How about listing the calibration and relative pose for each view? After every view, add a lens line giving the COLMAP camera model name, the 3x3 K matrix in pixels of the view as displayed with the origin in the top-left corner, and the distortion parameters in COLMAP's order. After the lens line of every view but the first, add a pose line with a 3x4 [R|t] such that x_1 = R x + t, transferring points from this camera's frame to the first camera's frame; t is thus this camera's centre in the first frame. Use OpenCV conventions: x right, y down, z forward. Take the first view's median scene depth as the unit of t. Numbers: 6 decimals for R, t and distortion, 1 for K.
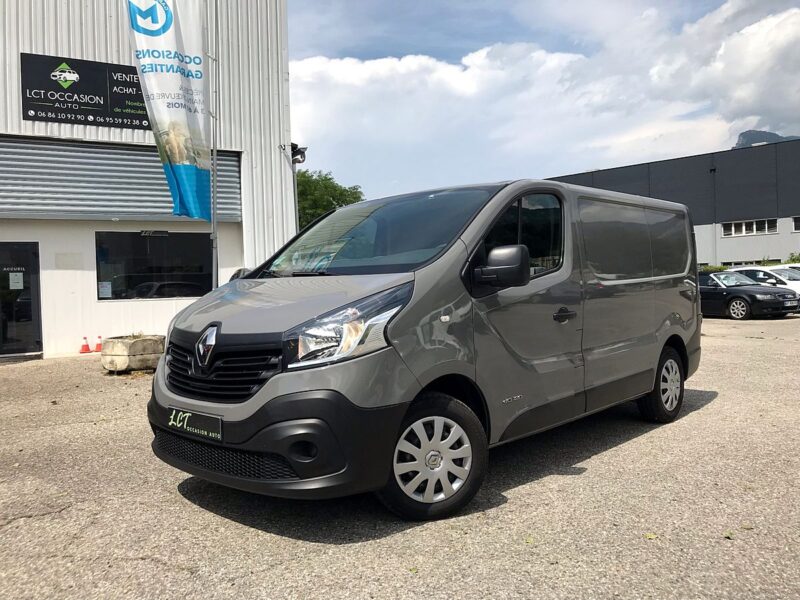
lens RADIAL K [[652.3, 0, 399.0], [0, 652.3, 301.4], [0, 0, 1]] dist [0.022457, -0.007170]
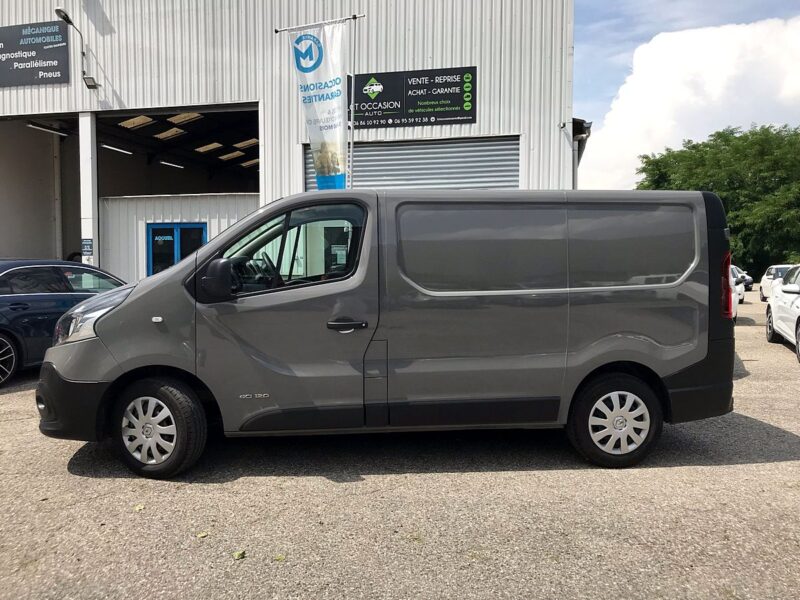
lens RADIAL K [[651.2, 0, 397.4], [0, 651.2, 300.7], [0, 0, 1]] dist [0.039312, -0.039534]
pose [[0.758485, 0.070487, -0.647867, 0.436384], [-0.039501, 0.997278, 0.062257, -0.037125], [0.650492, -0.021630, 0.759205, 0.130954]]
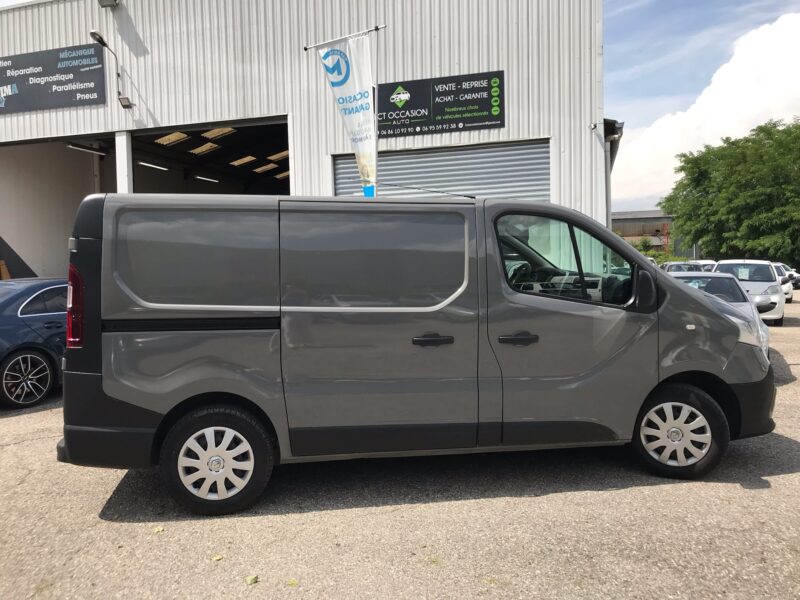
lens RADIAL K [[651.2, 0, 397.4], [0, 651.2, 300.7], [0, 0, 1]] dist [0.039312, -0.039534]
pose [[0.721088, 0.047827, -0.691191, 0.441250], [-0.014002, 0.998417, 0.054478, -0.042563], [0.692702, -0.029605, 0.720616, 0.146863]]
